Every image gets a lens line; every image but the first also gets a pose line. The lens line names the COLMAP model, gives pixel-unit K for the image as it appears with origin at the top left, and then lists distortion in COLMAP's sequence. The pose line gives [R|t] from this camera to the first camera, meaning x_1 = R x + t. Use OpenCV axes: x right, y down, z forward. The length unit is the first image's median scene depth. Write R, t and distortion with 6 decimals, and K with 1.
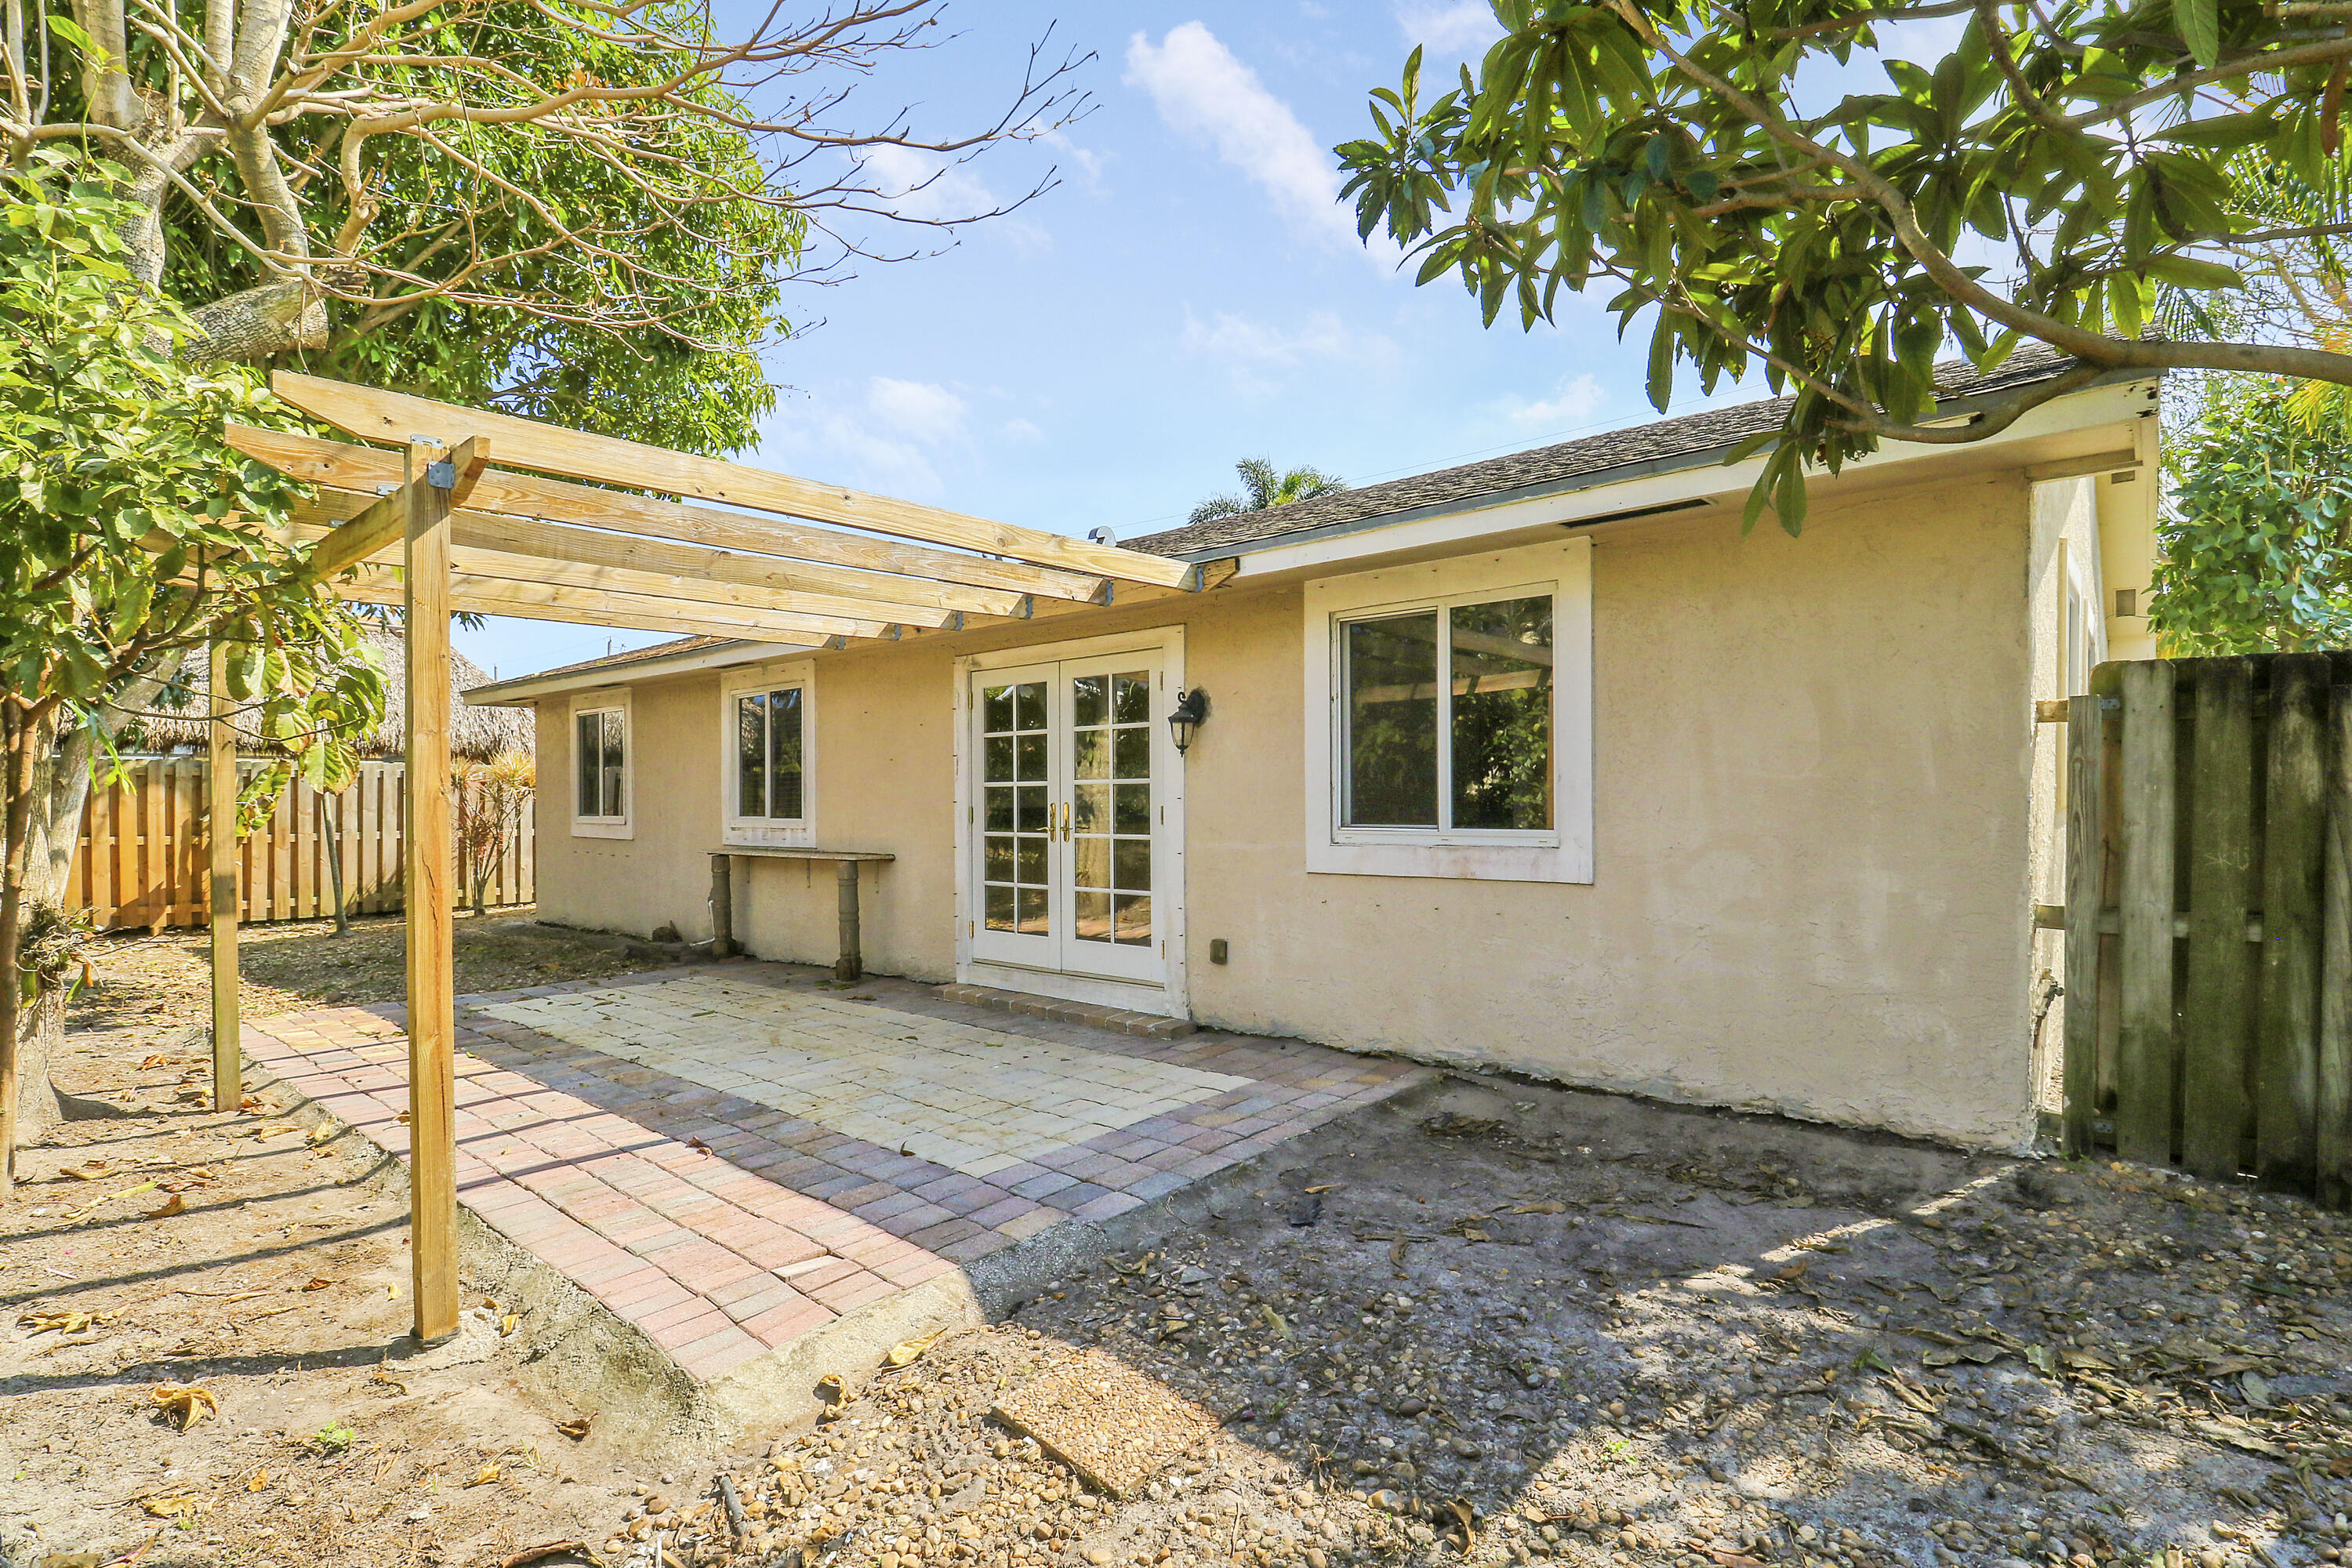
lens RADIAL K [[1097.9, 0, 1194.8], [0, 1097.9, 766.9], [0, 0, 1]] dist [0.001045, -0.012057]
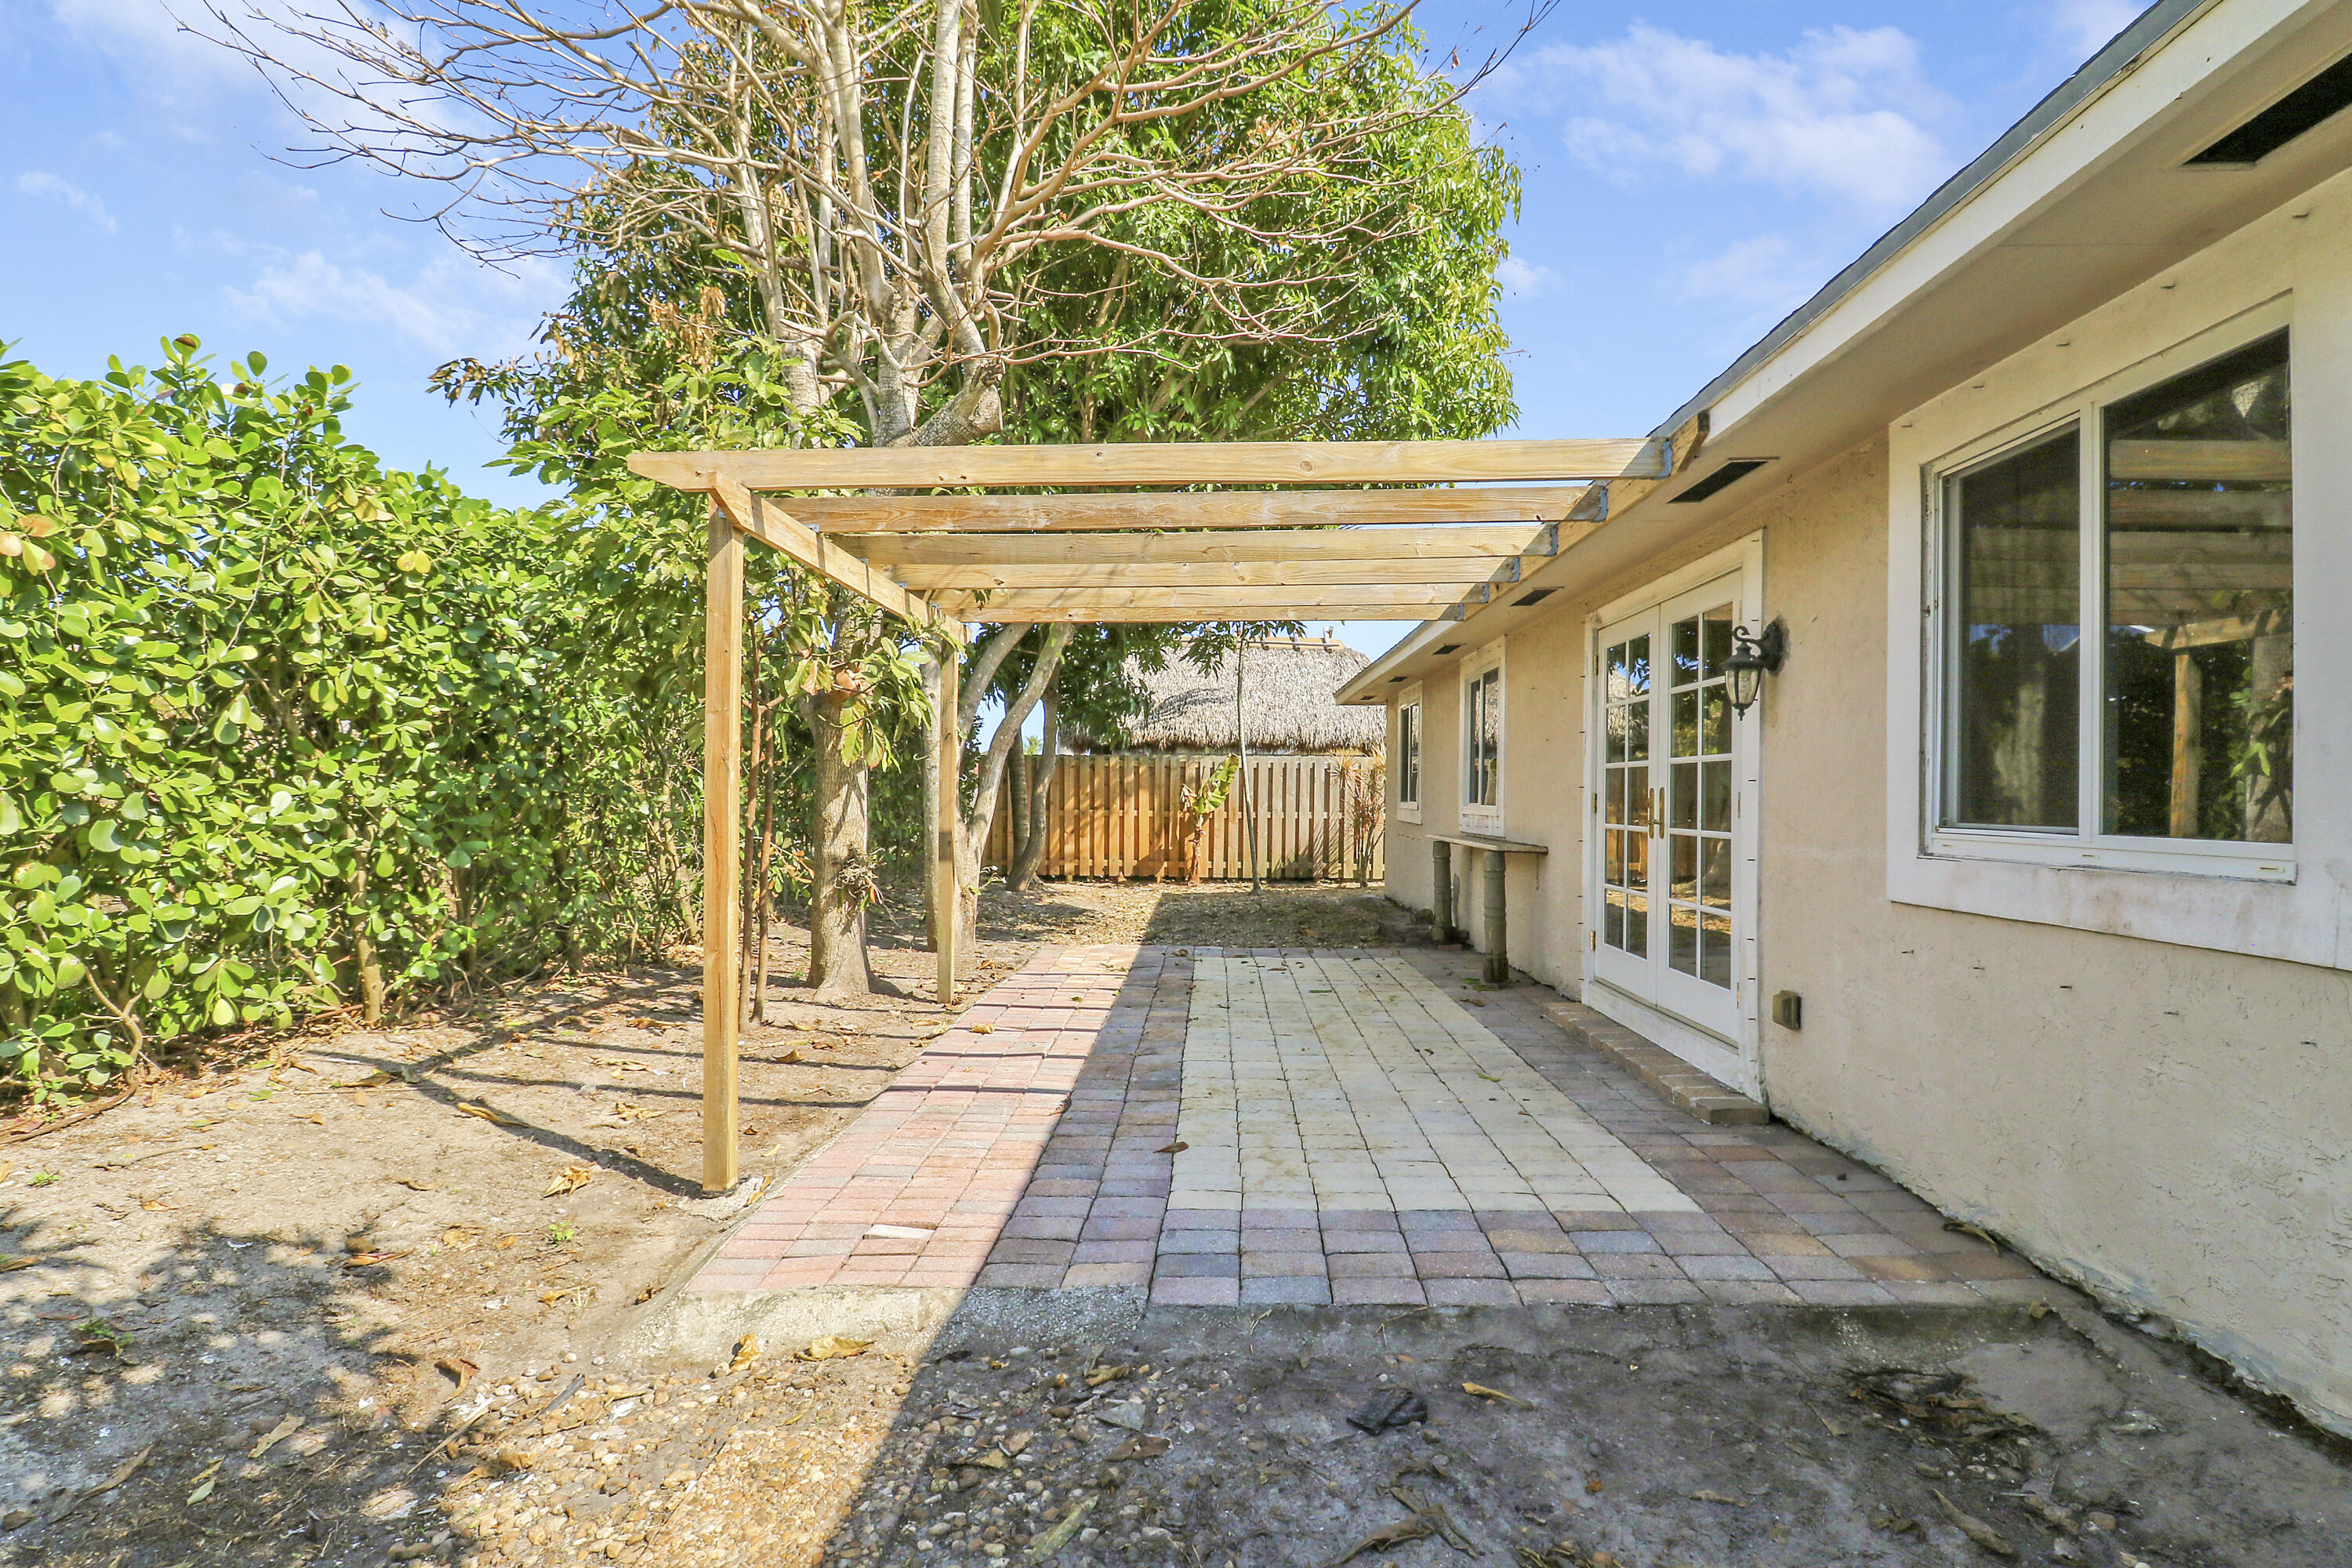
lens RADIAL K [[1097.9, 0, 1194.8], [0, 1097.9, 766.9], [0, 0, 1]] dist [0.001045, -0.012057]
pose [[0.634740, -0.006286, -0.772700, 0.380029], [0.008902, 0.999960, -0.000823, 0.022437], [0.772674, -0.006356, 0.634771, 0.370980]]
